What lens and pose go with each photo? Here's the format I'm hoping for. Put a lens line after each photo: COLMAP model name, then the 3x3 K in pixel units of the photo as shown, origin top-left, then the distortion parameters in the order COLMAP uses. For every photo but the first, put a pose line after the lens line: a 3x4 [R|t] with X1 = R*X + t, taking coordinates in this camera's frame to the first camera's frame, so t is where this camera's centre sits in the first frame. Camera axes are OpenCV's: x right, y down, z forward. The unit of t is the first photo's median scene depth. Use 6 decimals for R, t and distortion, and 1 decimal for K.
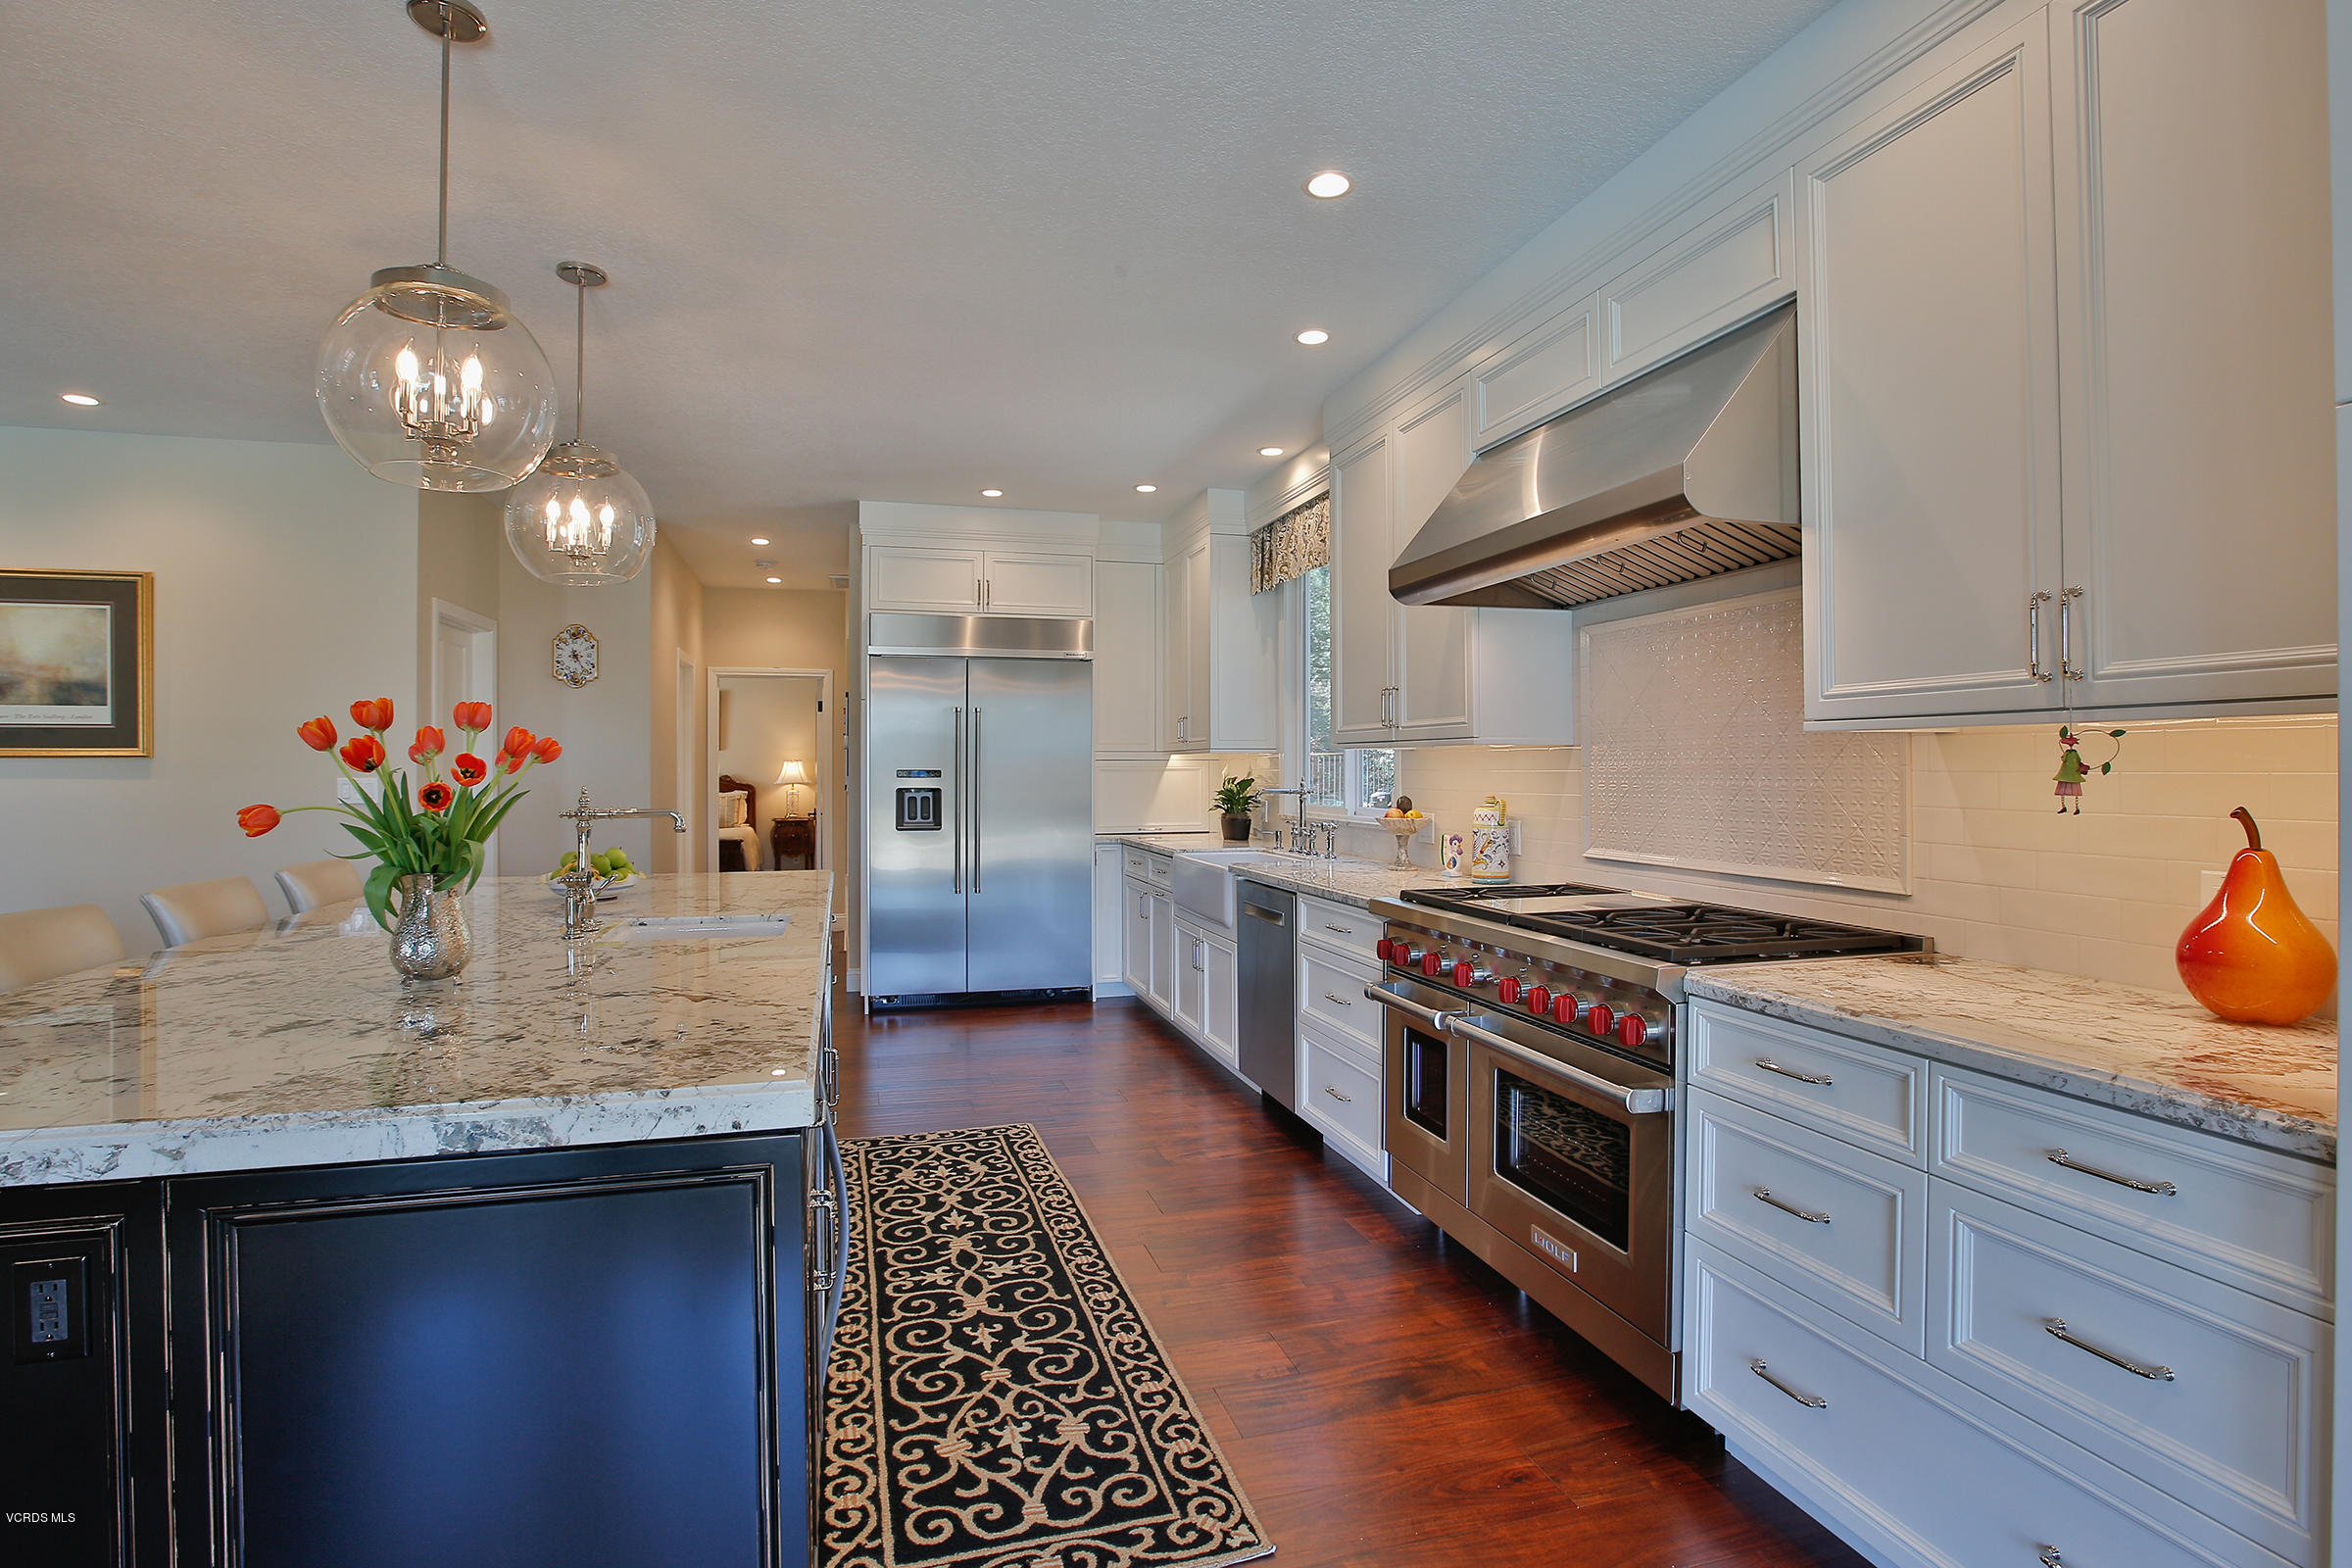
lens RADIAL K [[1135.4, 0, 1166.9], [0, 1135.4, 769.9], [0, 0, 1]] dist [-0.065009, 0.023095]
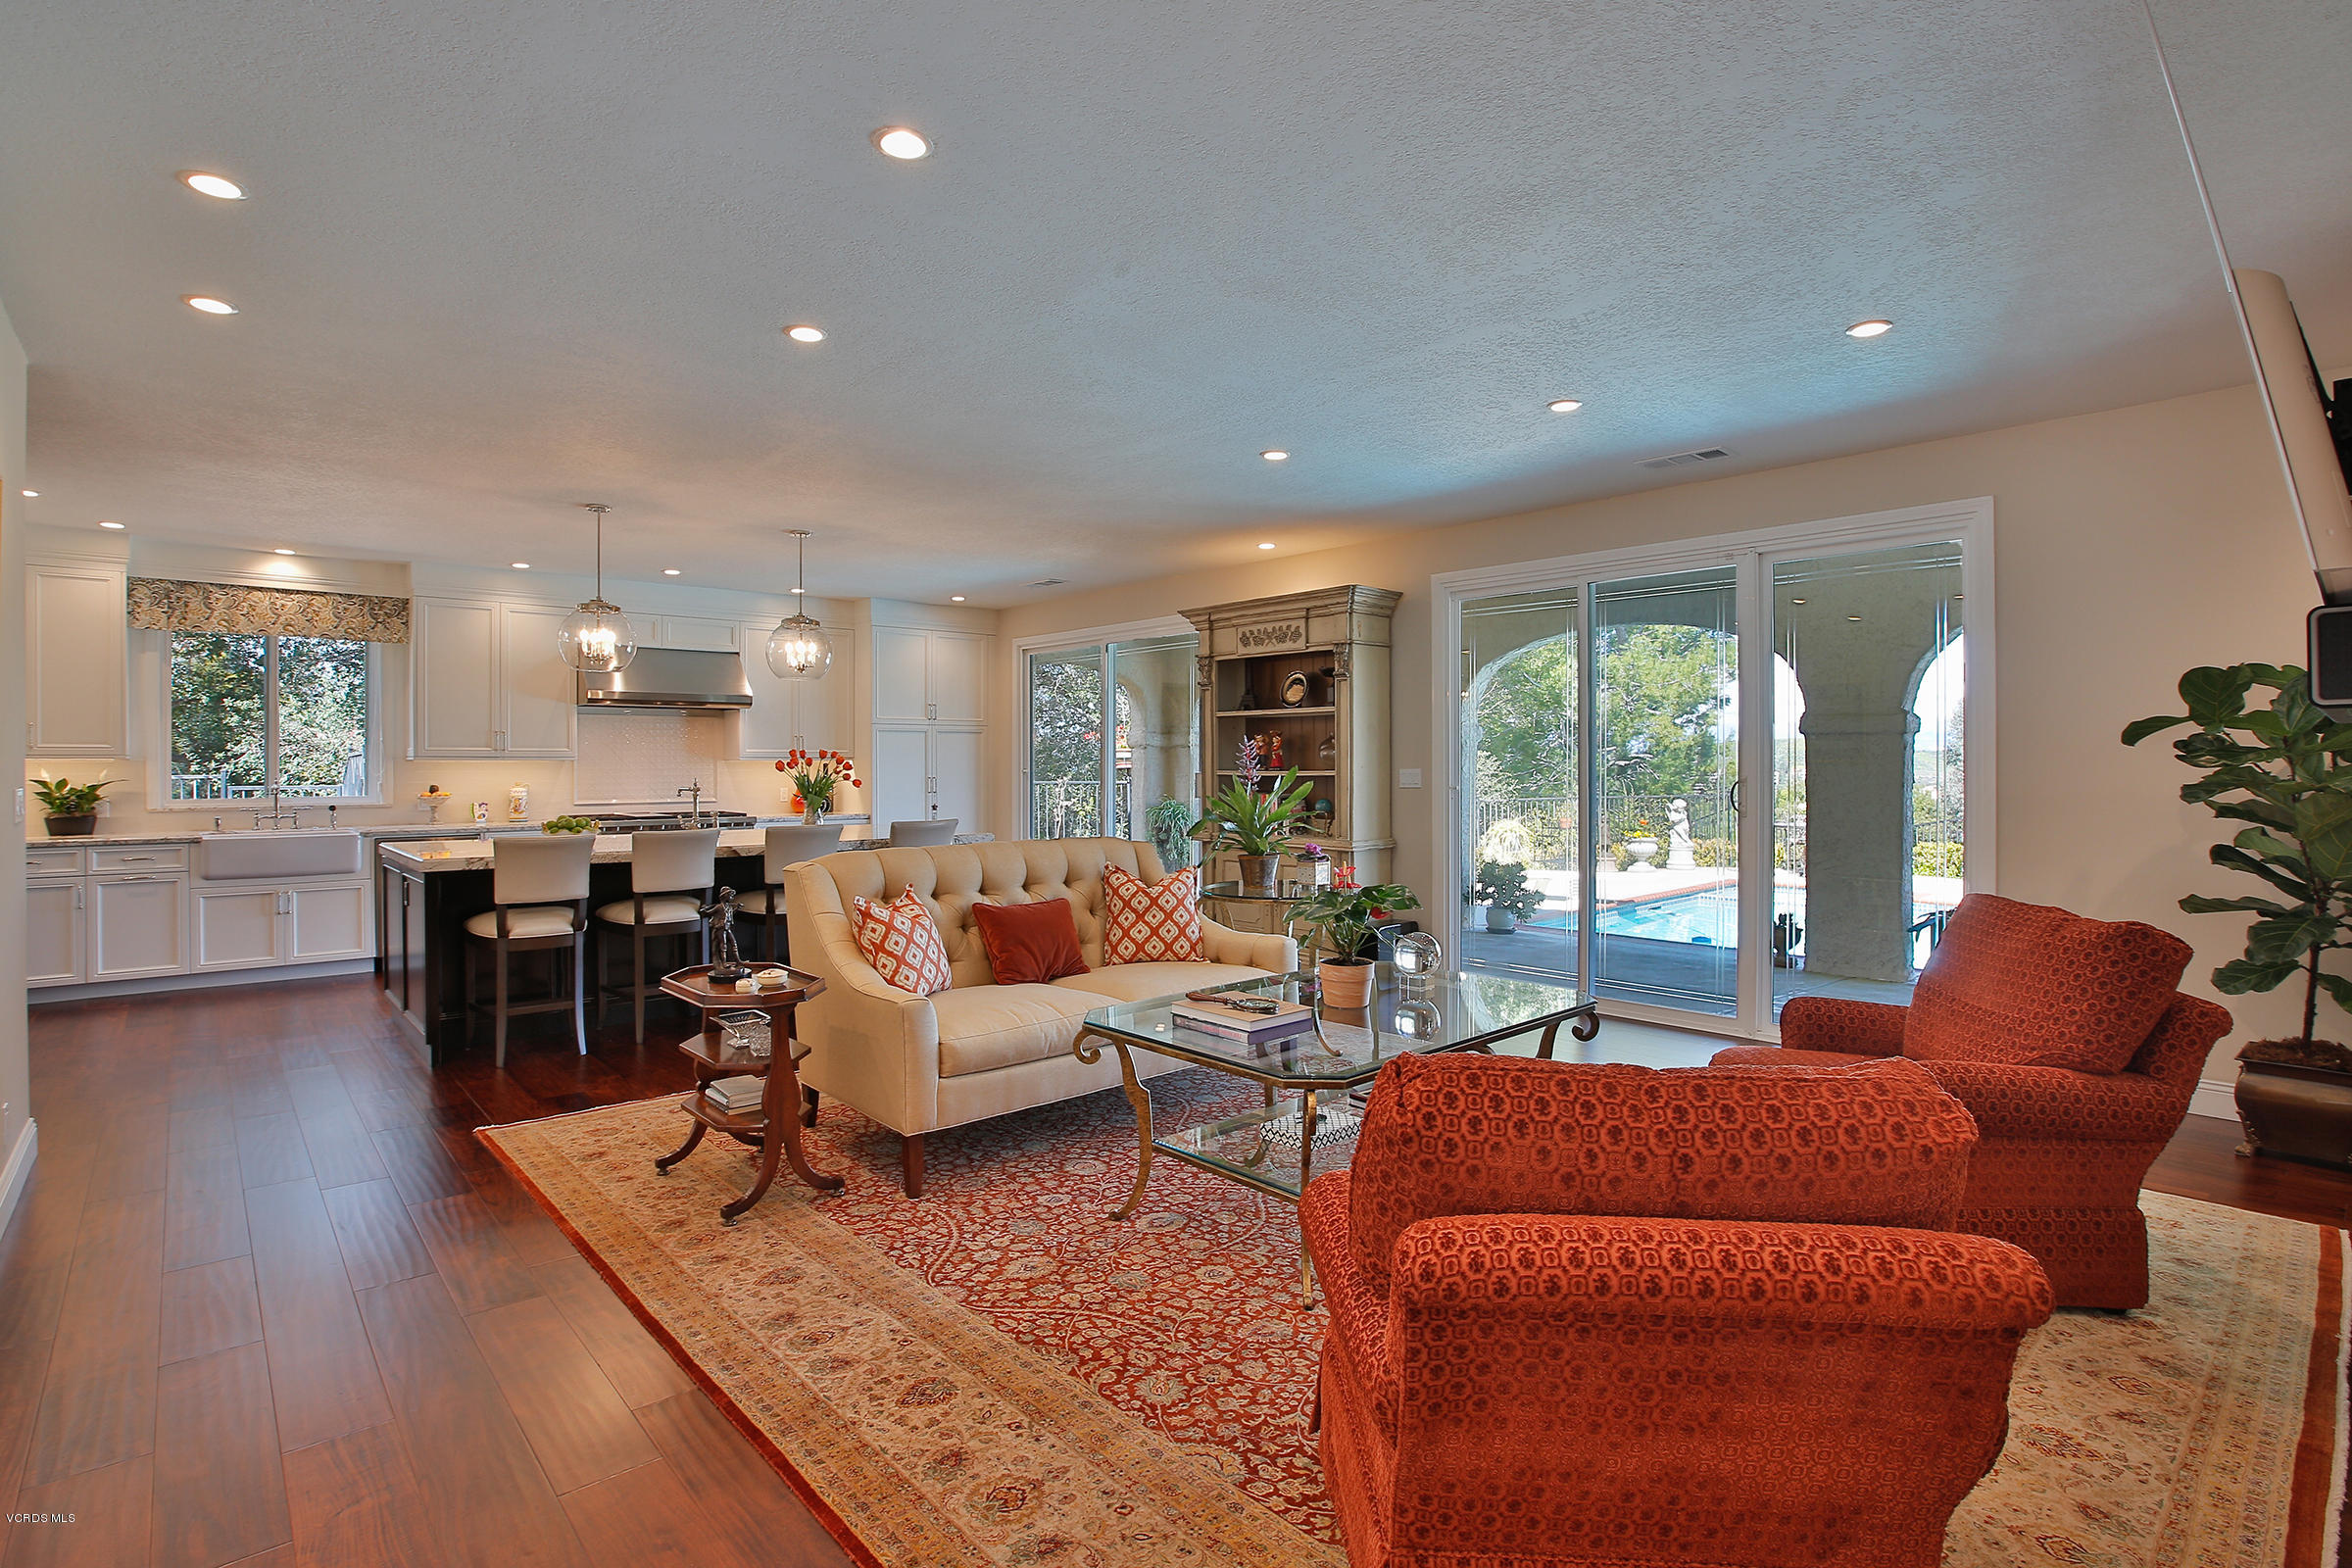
lens RADIAL K [[1135.4, 0, 1166.9], [0, 1135.4, 769.9], [0, 0, 1]] dist [-0.065009, 0.023095]
pose [[-0.432134, -0.000623, 0.901809, -2.420534], [0.004806, 0.999984, 0.002994, -0.002214], [-0.901797, 0.005627, -0.432124, 0.874535]]
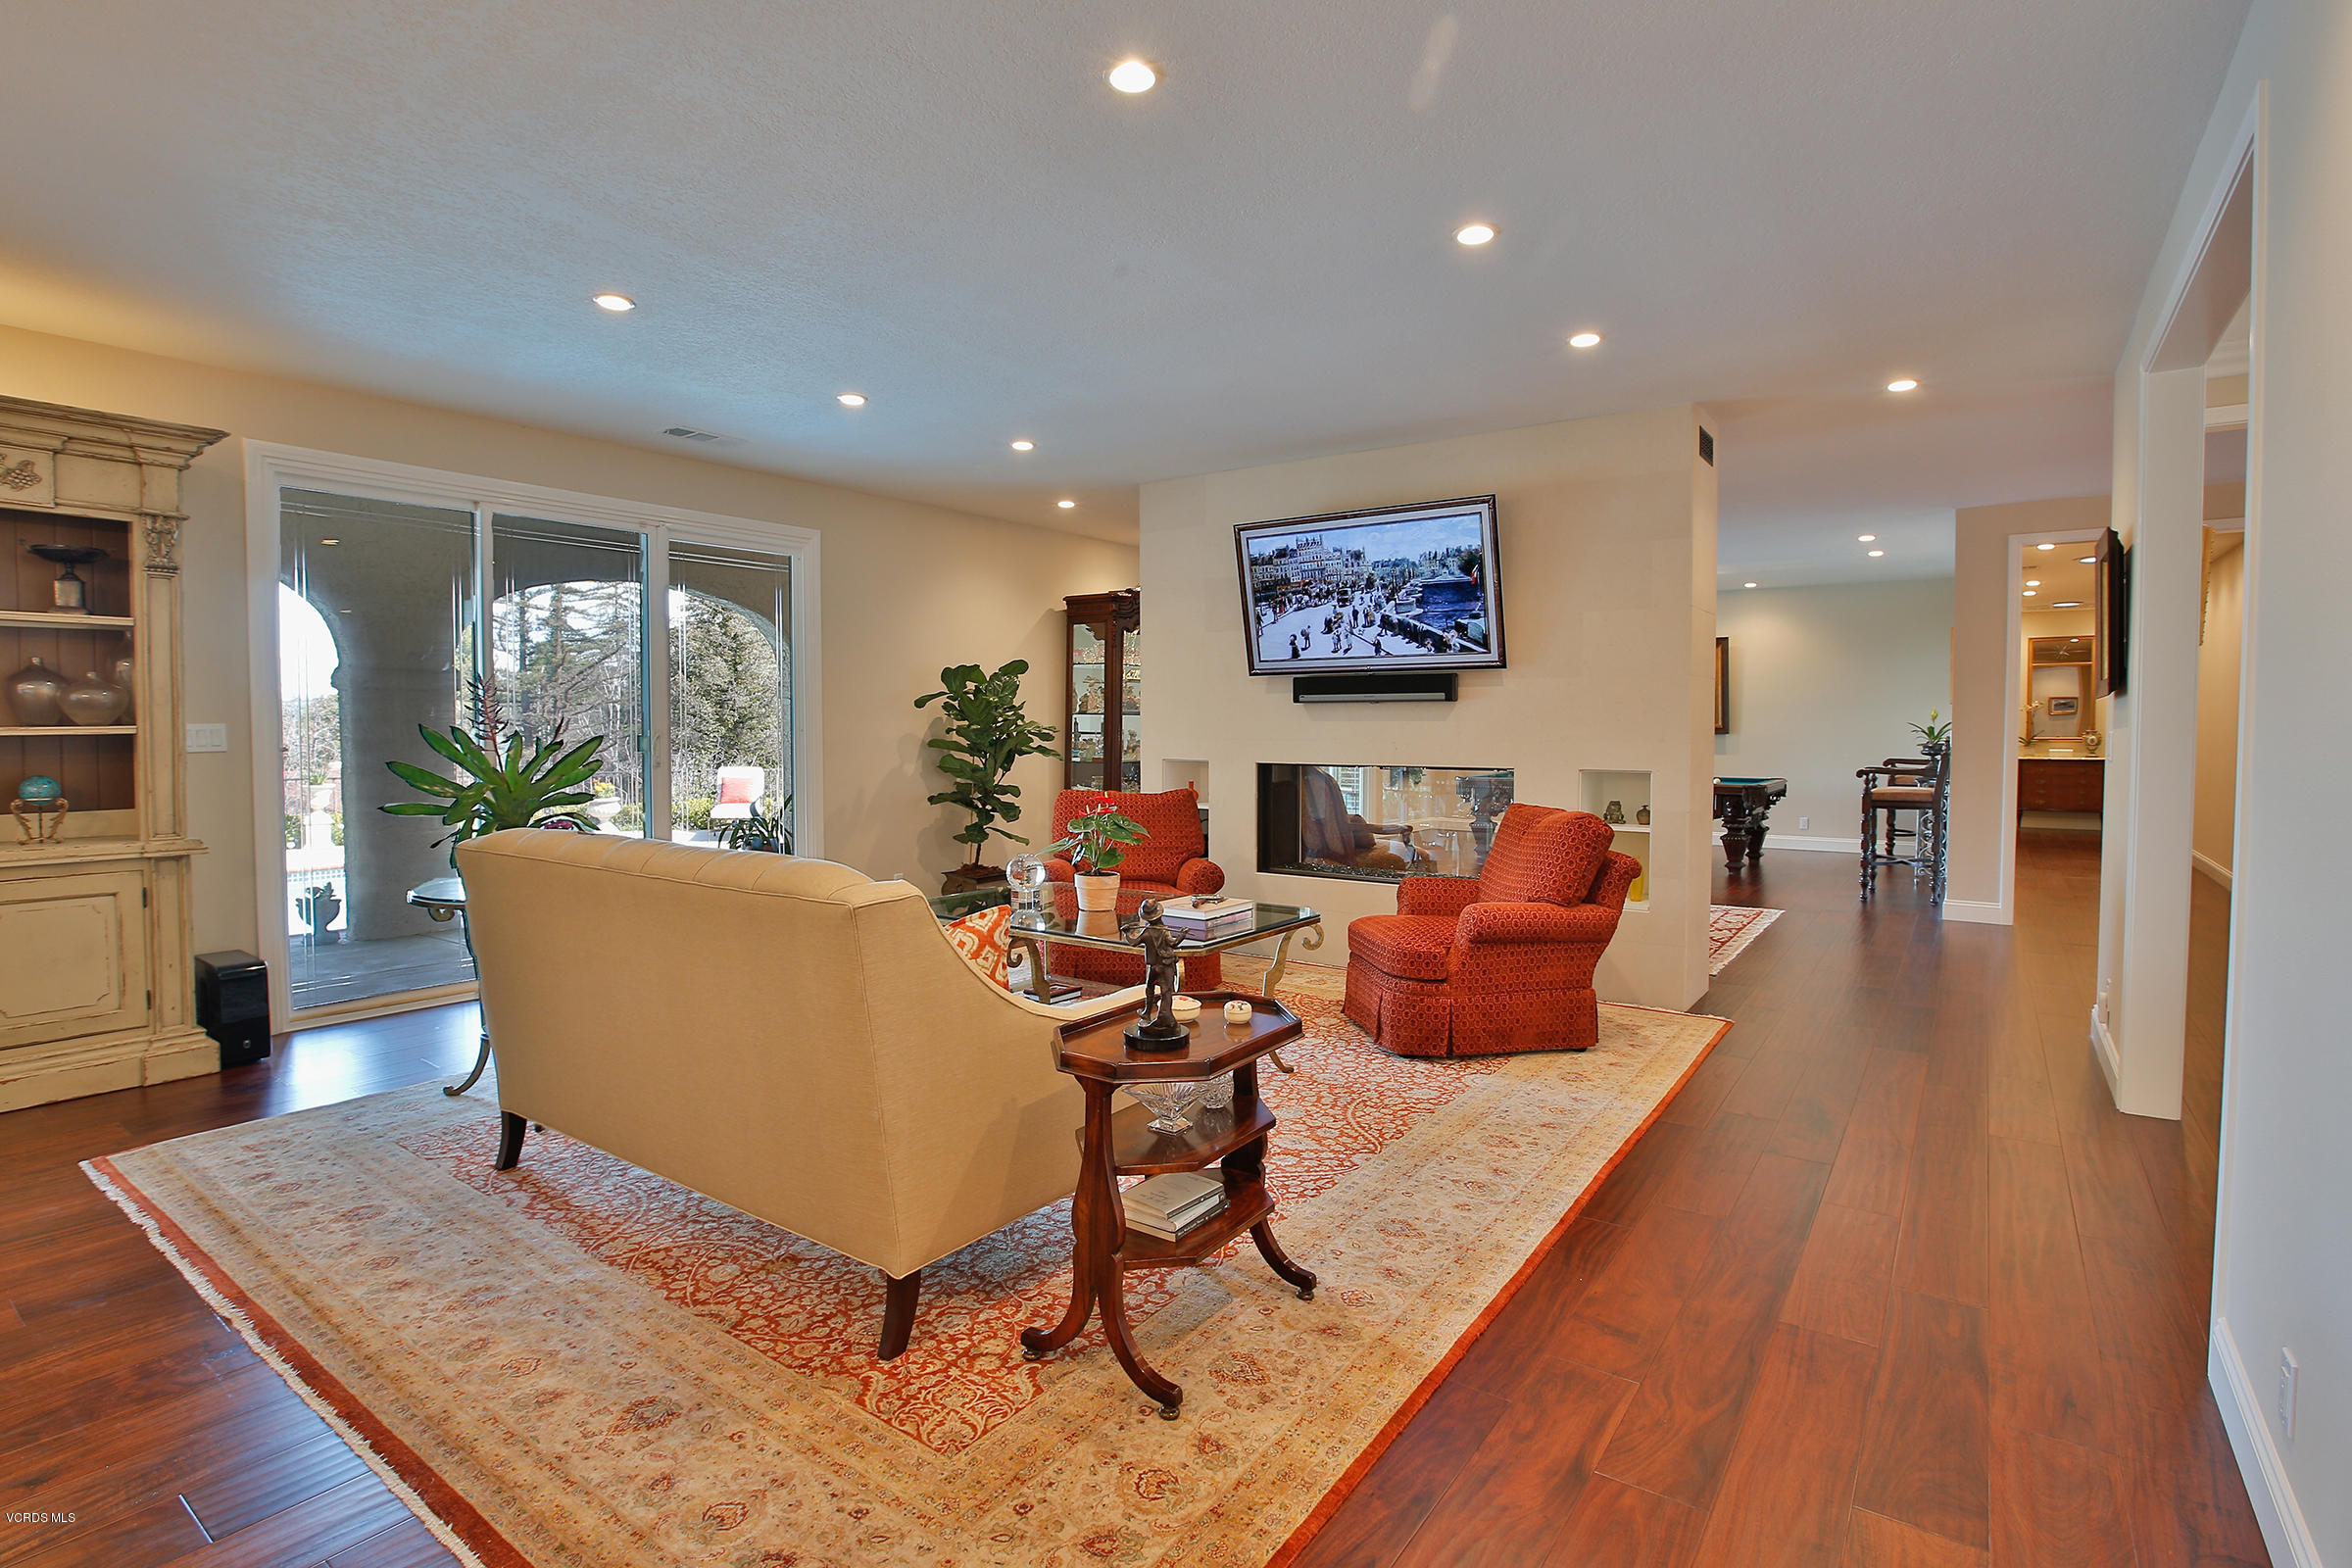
lens RADIAL K [[1135.4, 0, 1166.9], [0, 1135.4, 769.9], [0, 0, 1]] dist [-0.065009, 0.023095]
pose [[-0.791244, 0.026214, -0.610938, -0.914871], [0.000727, 0.999120, 0.041928, 0.003665], [0.611500, 0.032731, -0.790567, 1.315224]]
